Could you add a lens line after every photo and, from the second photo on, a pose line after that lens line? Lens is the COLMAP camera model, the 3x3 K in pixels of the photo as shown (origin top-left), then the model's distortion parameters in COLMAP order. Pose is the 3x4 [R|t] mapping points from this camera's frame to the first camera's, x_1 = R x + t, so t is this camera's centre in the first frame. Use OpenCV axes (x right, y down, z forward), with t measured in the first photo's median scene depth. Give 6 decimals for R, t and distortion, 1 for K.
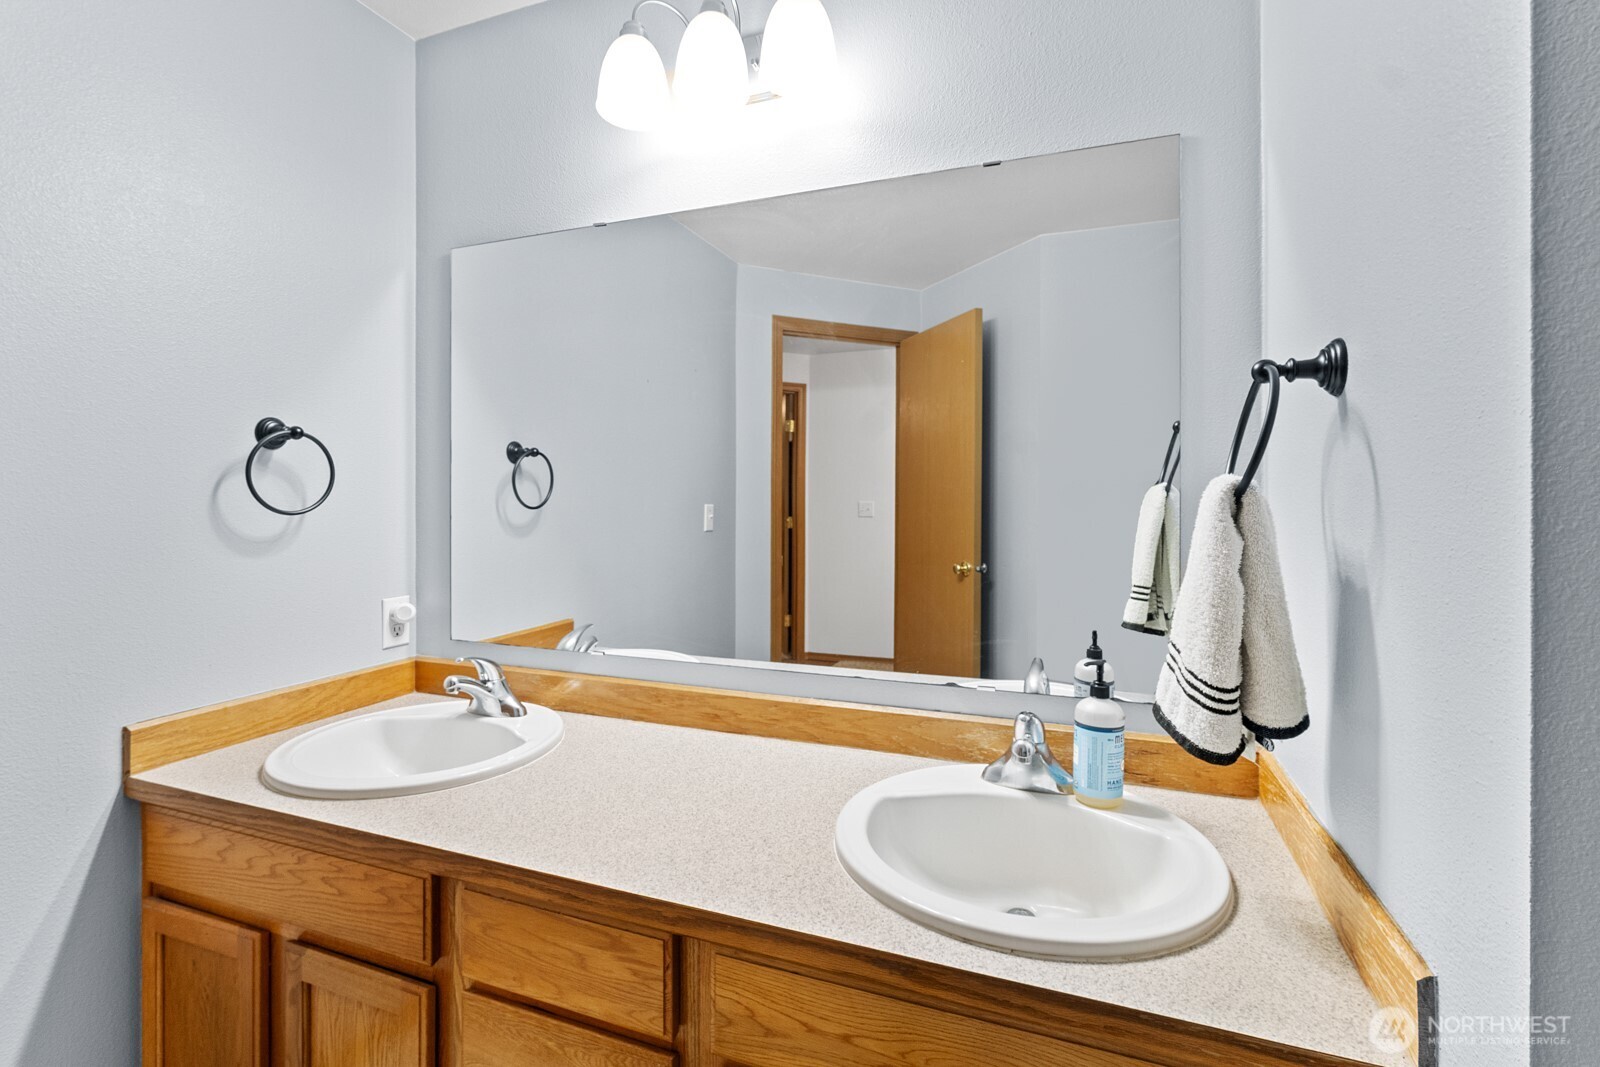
lens RADIAL K [[701.5, 0, 798.3], [0, 701.5, 510.2], [0, 0, 1]] dist [-0.002793, -0.000235]
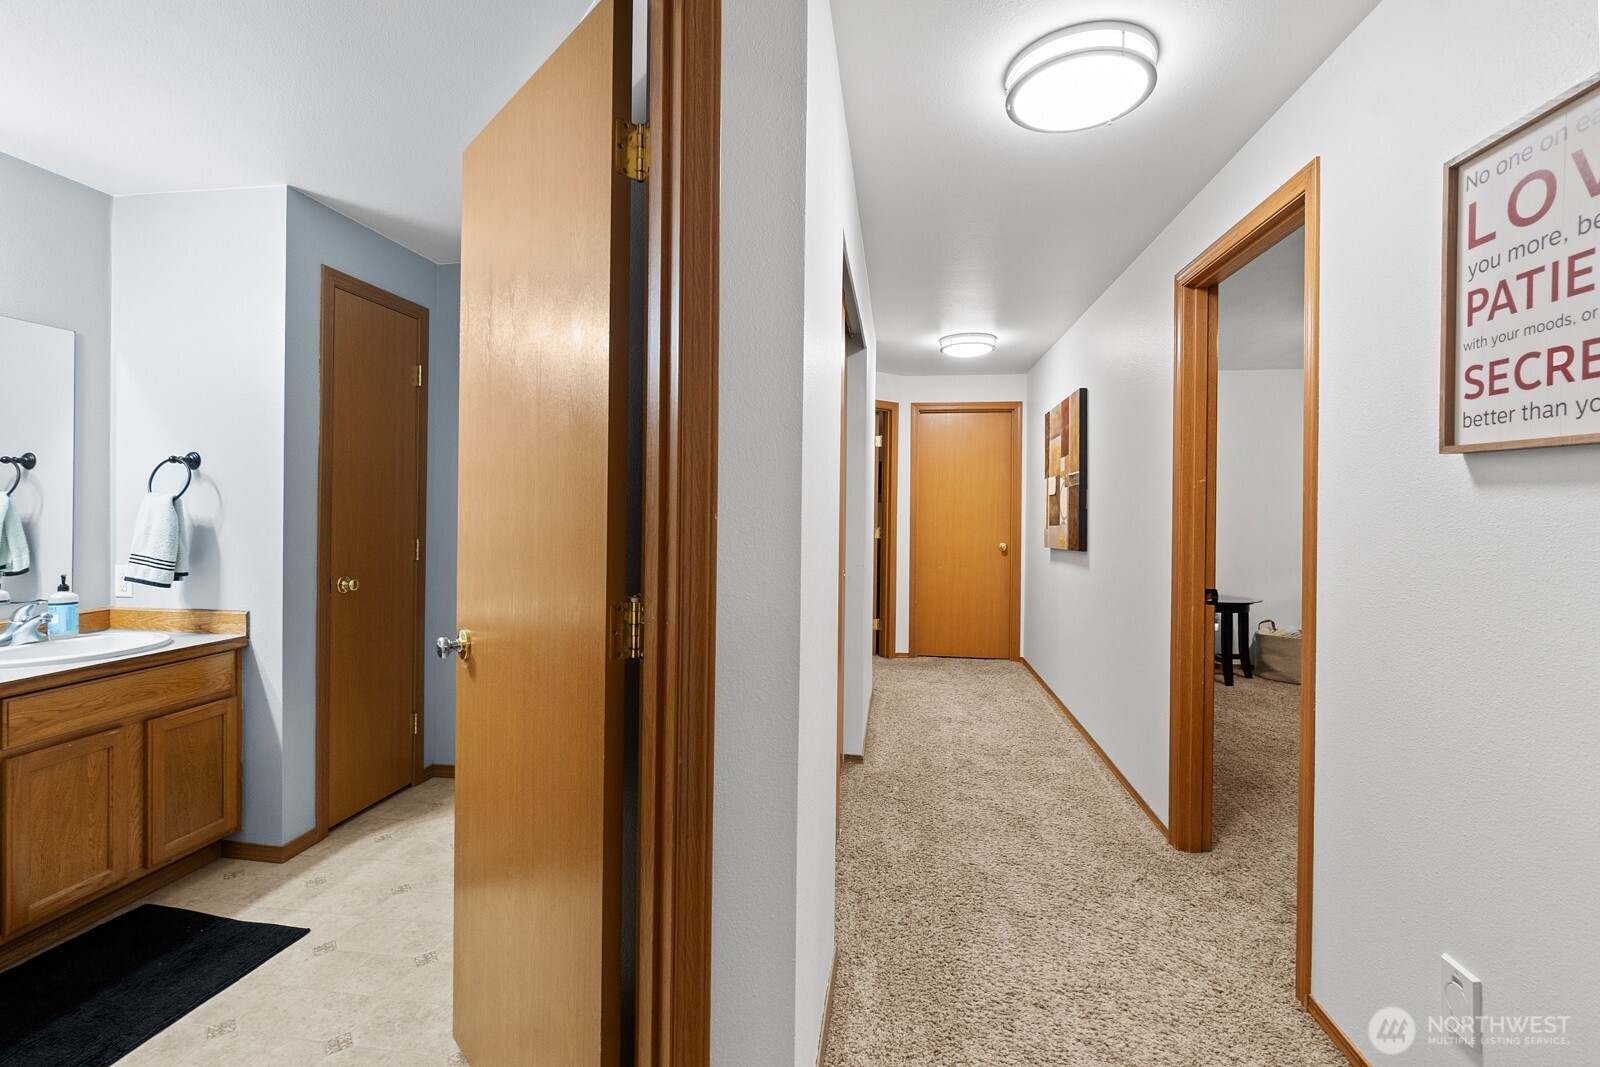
lens RADIAL K [[701.5, 0, 798.3], [0, 701.5, 510.2], [0, 0, 1]] dist [-0.002793, -0.000235]
pose [[-0.215561, -0.005824, 0.976473, -2.960876], [-0.006764, 0.999967, 0.004471, -0.010073], [-0.976467, -0.005641, -0.215593, -1.024208]]
